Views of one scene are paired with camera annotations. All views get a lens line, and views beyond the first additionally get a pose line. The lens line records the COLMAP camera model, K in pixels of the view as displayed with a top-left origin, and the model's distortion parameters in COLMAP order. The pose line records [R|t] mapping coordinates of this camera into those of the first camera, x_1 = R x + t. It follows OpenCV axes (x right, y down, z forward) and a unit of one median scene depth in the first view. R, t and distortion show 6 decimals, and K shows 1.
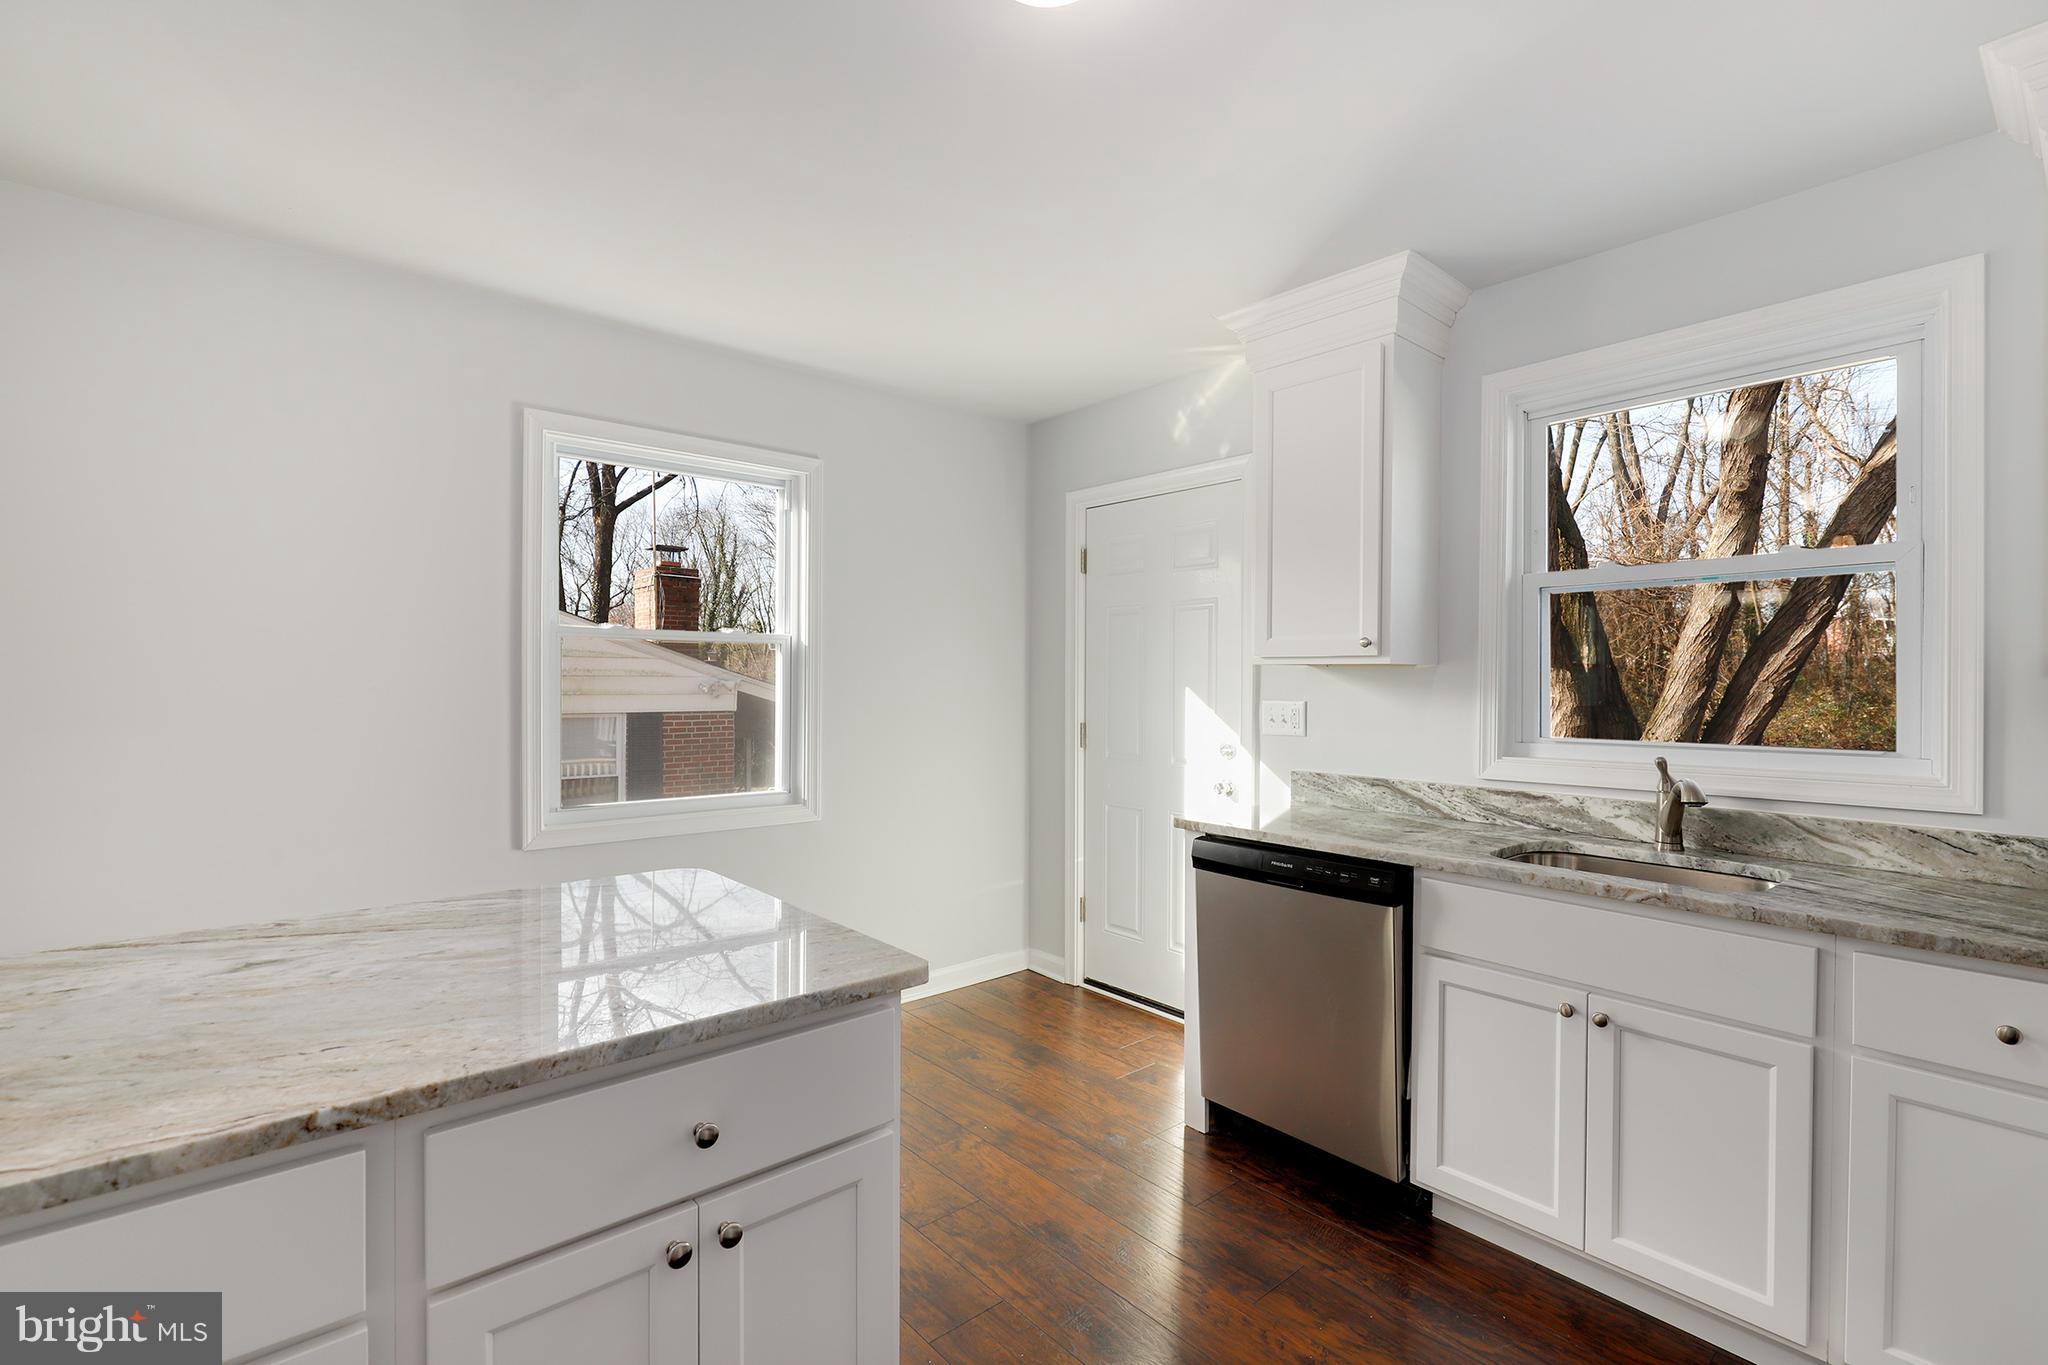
lens RADIAL K [[917.6, 0, 1030.7], [0, 917.6, 686.3], [0, 0, 1]] dist [-0.001254, 0.000122]
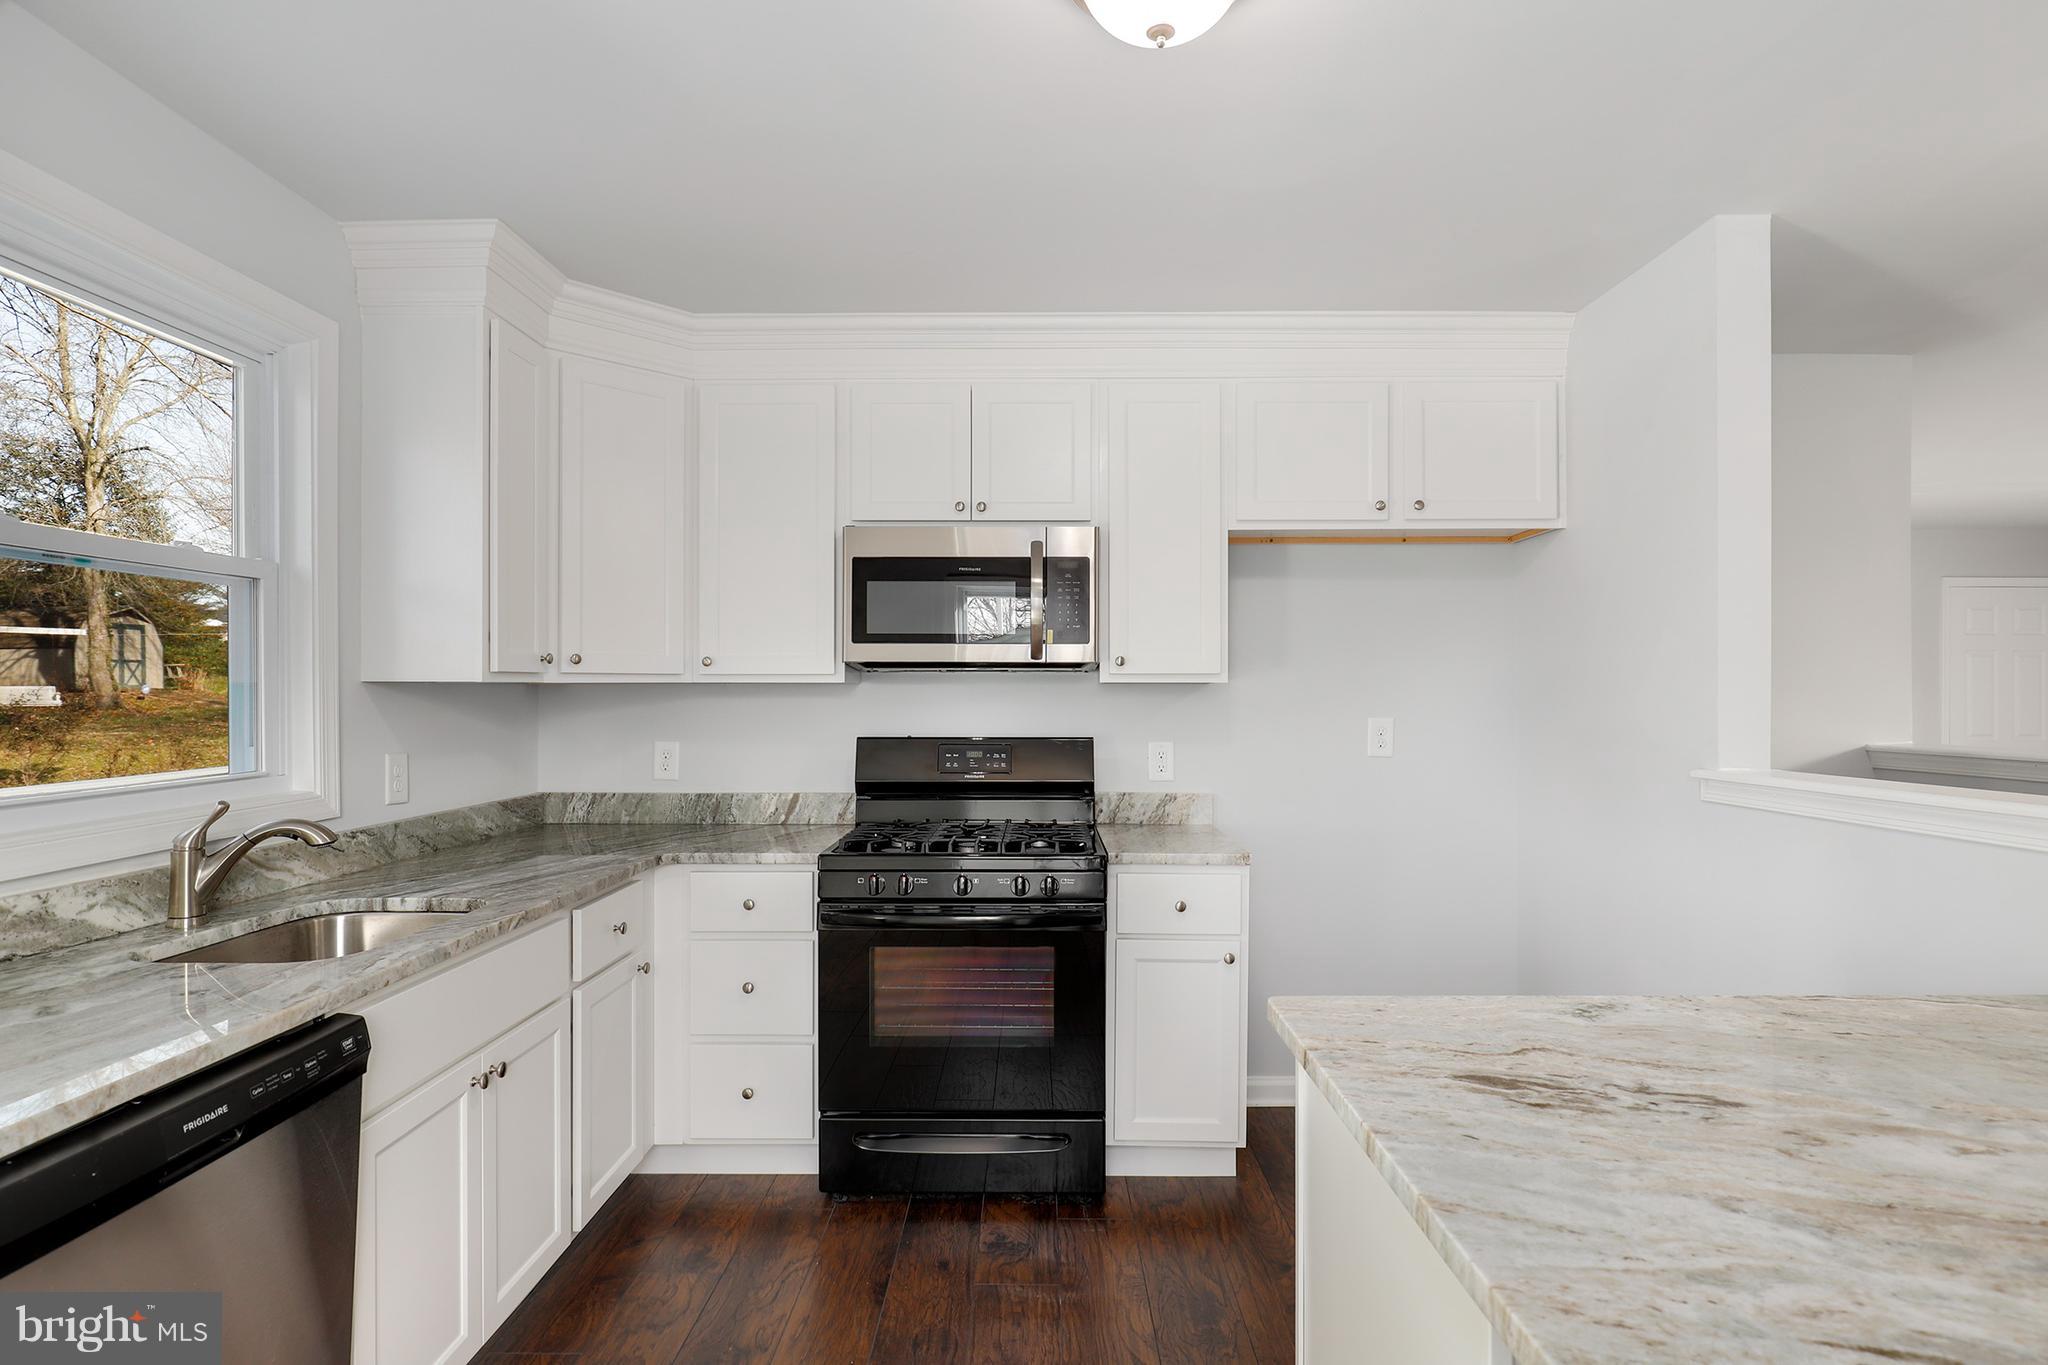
lens RADIAL K [[1045.5, 0, 1024.9], [0, 1045.5, 695.4], [0, 0, 1]] dist [-0.000409, 0.000037]
pose [[-0.749575, -0.004324, 0.661905, -0.346008], [0.002799, 0.999949, 0.009703, -0.015470], [-0.661913, 0.009126, -0.749525, 1.064558]]
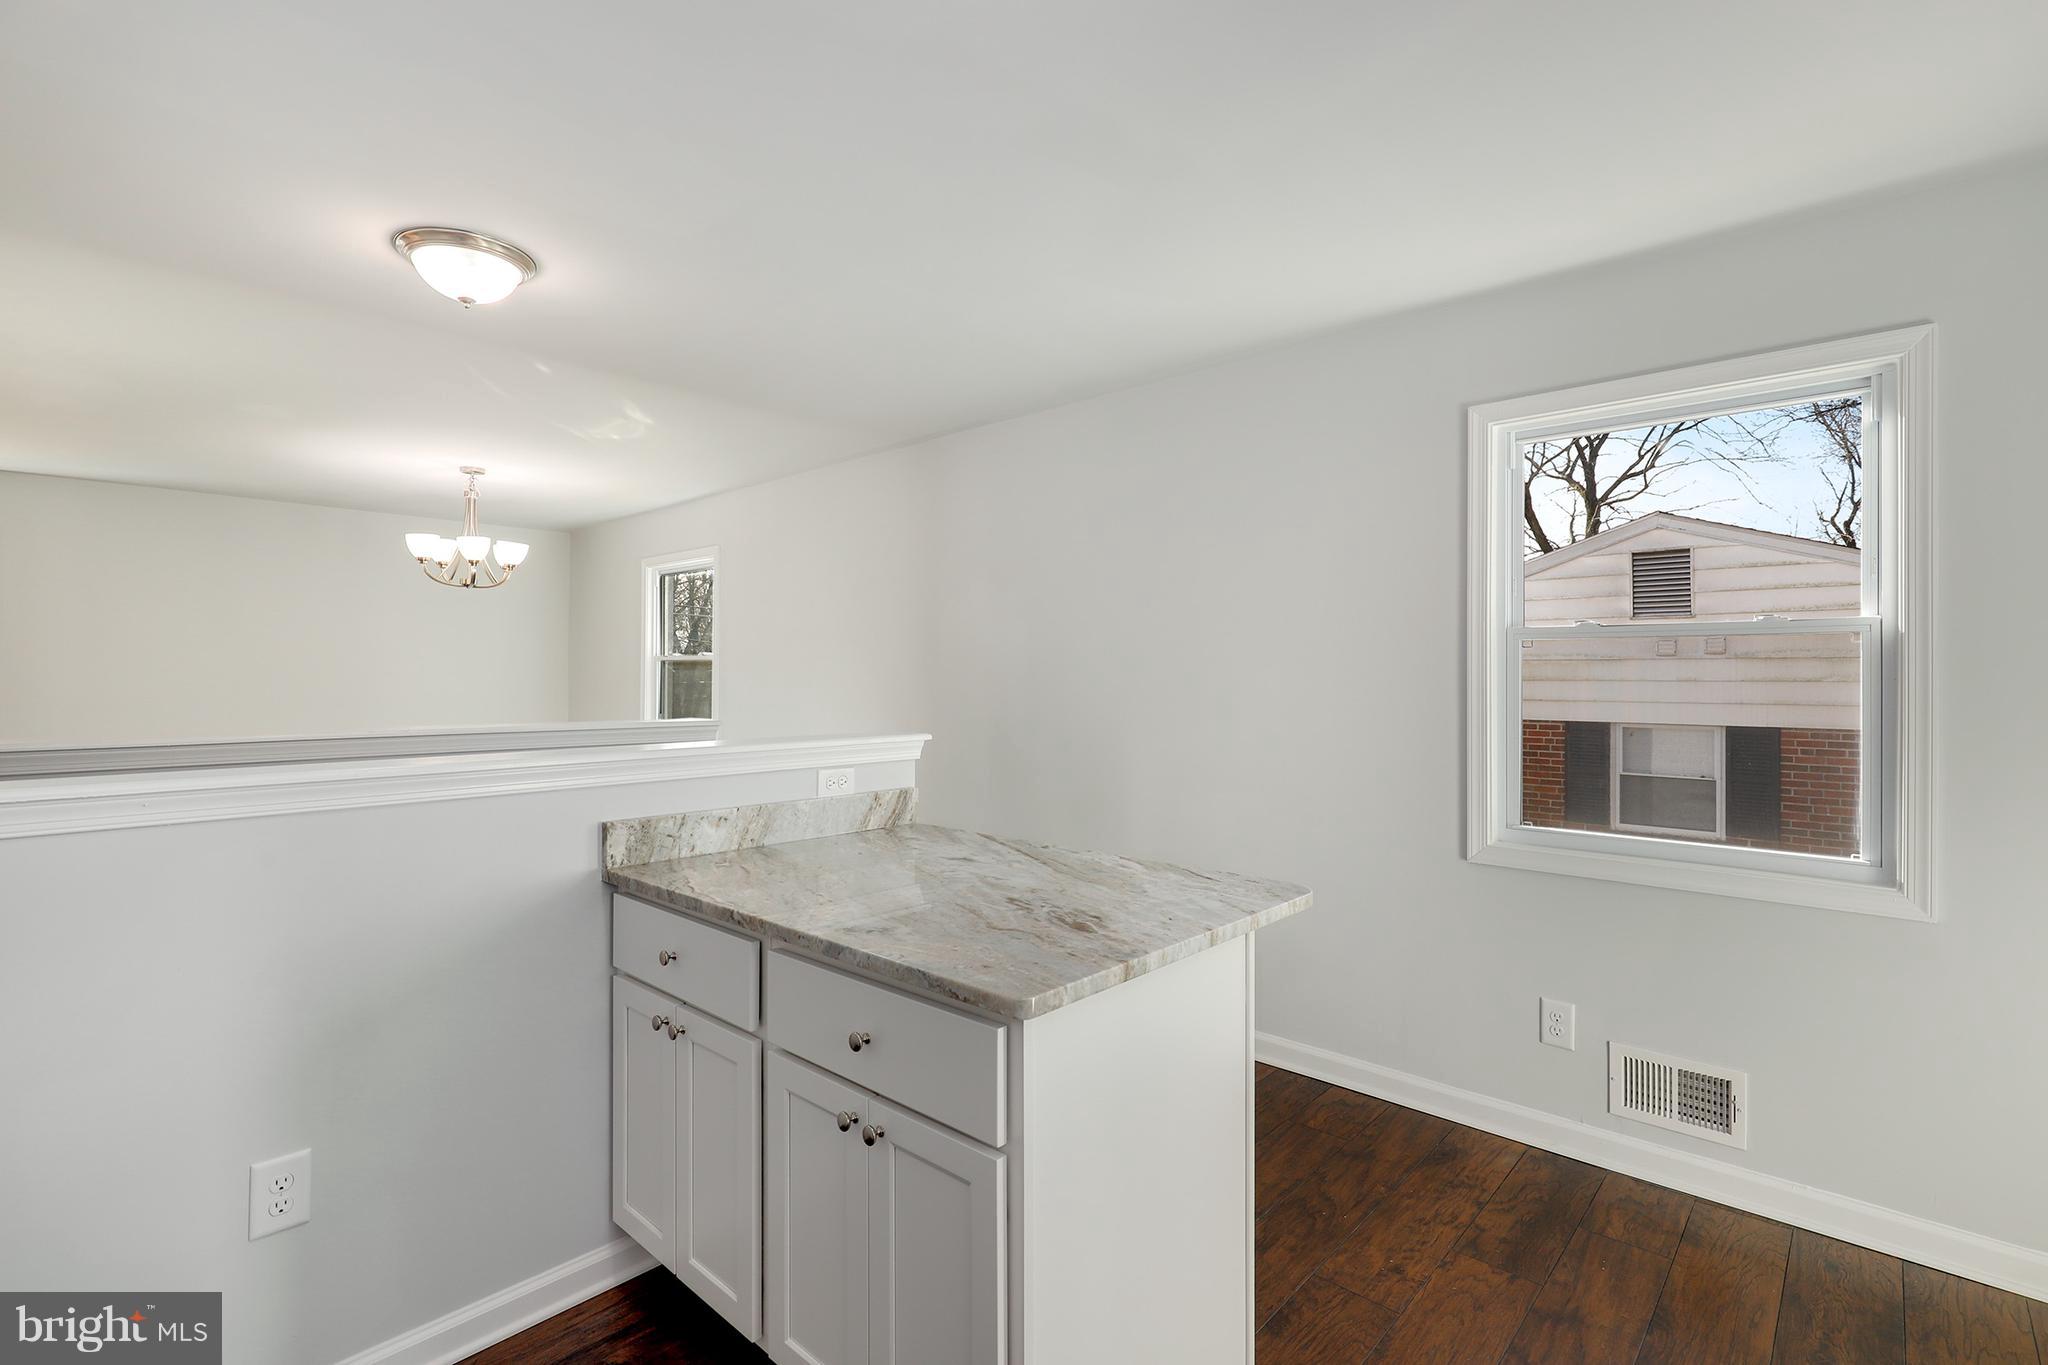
lens RADIAL K [[941.2, 0, 1052.9], [0, 941.2, 691.7], [0, 0, 1]] dist [0.000208, 0.000028]
pose [[0.129680, 0.007348, -0.991529, 0.429256], [-0.011780, 0.999913, 0.005870, -0.002853], [0.991486, 0.010919, 0.129755, 0.483331]]
